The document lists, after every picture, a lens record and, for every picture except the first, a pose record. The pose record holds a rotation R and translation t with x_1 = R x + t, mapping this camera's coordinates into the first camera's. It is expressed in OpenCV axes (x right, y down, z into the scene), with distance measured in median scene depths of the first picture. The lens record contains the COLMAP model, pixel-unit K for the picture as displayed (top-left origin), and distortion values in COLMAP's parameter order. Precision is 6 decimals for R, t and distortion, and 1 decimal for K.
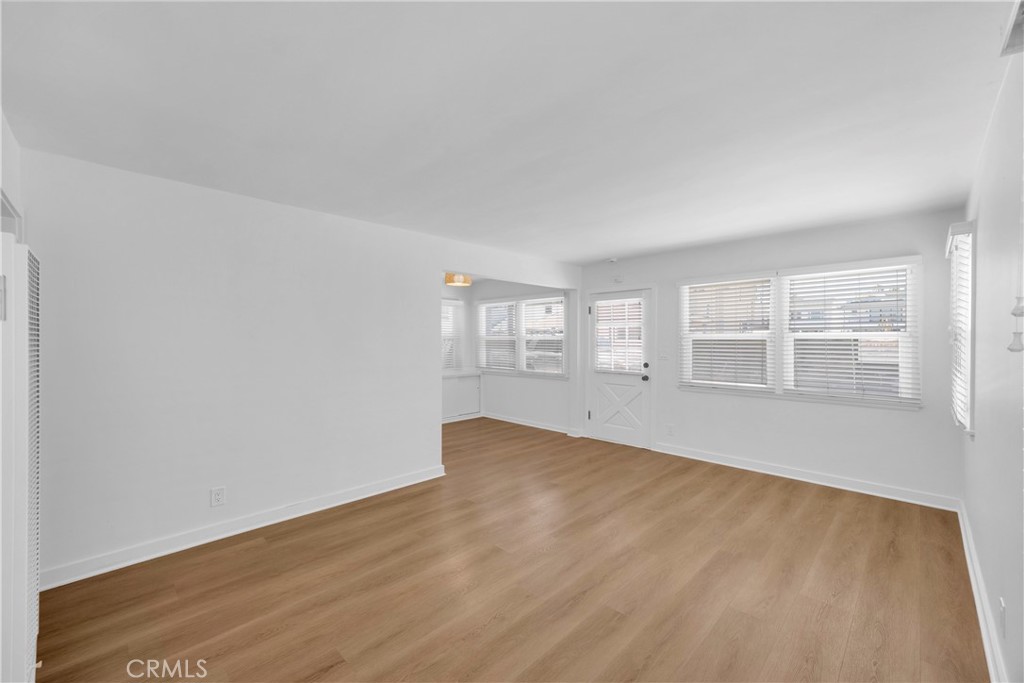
lens RADIAL K [[414.9, 0, 508.0], [0, 414.9, 338.0], [0, 0, 1]] dist [0.004774, 0.000614]
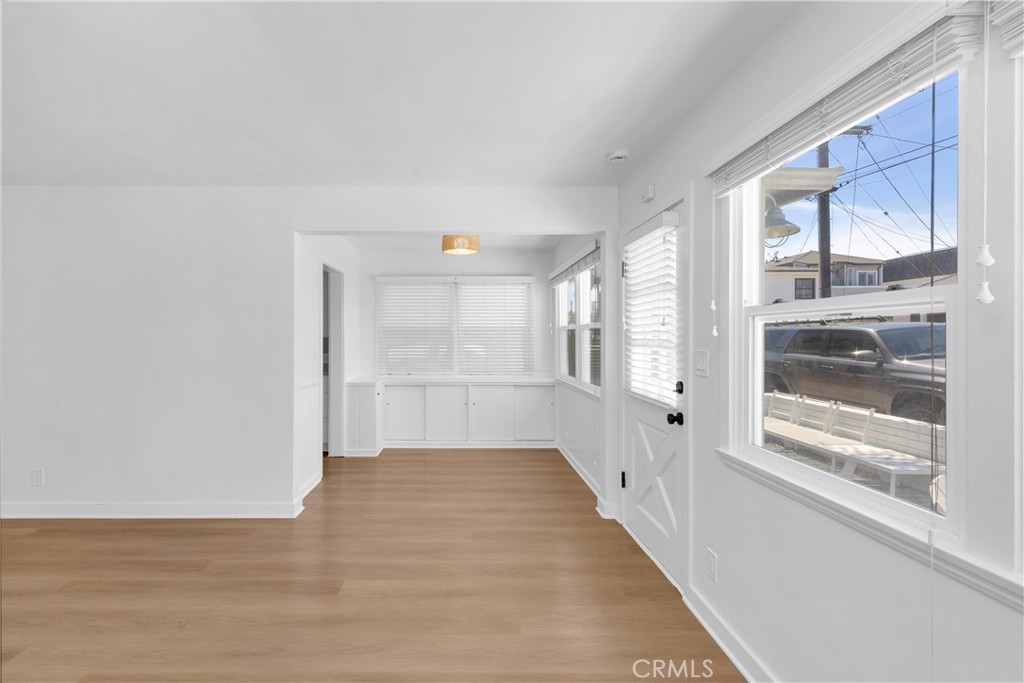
lens RADIAL K [[457.1, 0, 471.1], [0, 457.1, 341.6], [0, 0, 1]] dist [-0.003774, 0.000354]
pose [[0.715599, 0.007870, -0.698467, 0.492793], [-0.000726, 0.999944, 0.010523, 0.016289], [0.698511, -0.007023, 0.715565, 0.530806]]
